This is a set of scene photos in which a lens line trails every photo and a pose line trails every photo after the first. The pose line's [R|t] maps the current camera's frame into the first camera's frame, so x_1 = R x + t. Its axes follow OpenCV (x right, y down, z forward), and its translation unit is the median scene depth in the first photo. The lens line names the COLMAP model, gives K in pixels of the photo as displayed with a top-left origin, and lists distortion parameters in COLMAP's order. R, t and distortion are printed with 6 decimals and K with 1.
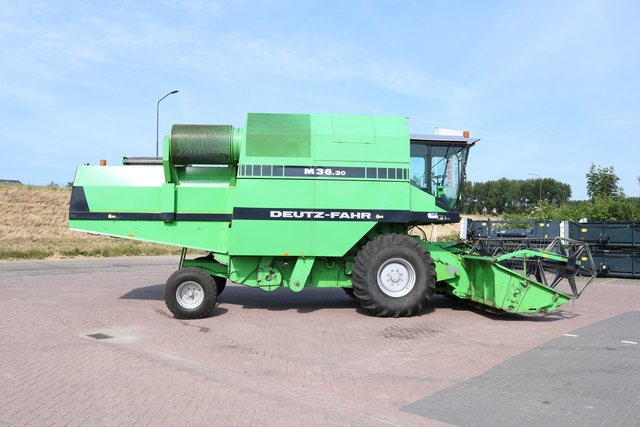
lens RADIAL K [[538.5, 0, 320.0], [0, 538.5, 213.5], [0, 0, 1]] dist [-0.009418, -0.002184]
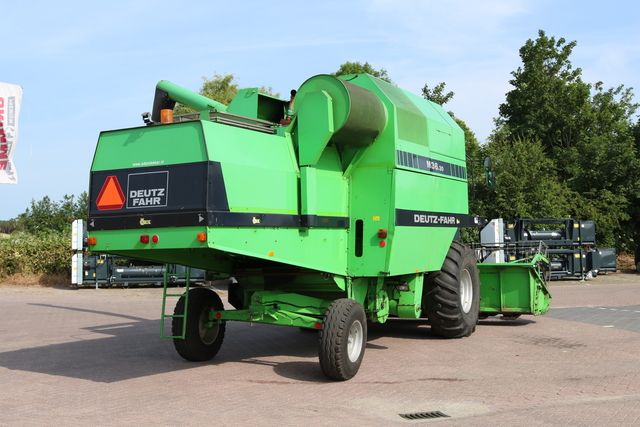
lens RADIAL K [[814.0, 0, 320.0], [0, 814.0, 213.5], [0, 0, 1]] dist [0.001368, 0.000305]
pose [[0.479594, 0.009027, 0.877444, -1.138368], [-0.016681, 0.999860, -0.001169, -0.002085], [-0.877332, -0.014076, 0.479678, 0.562723]]
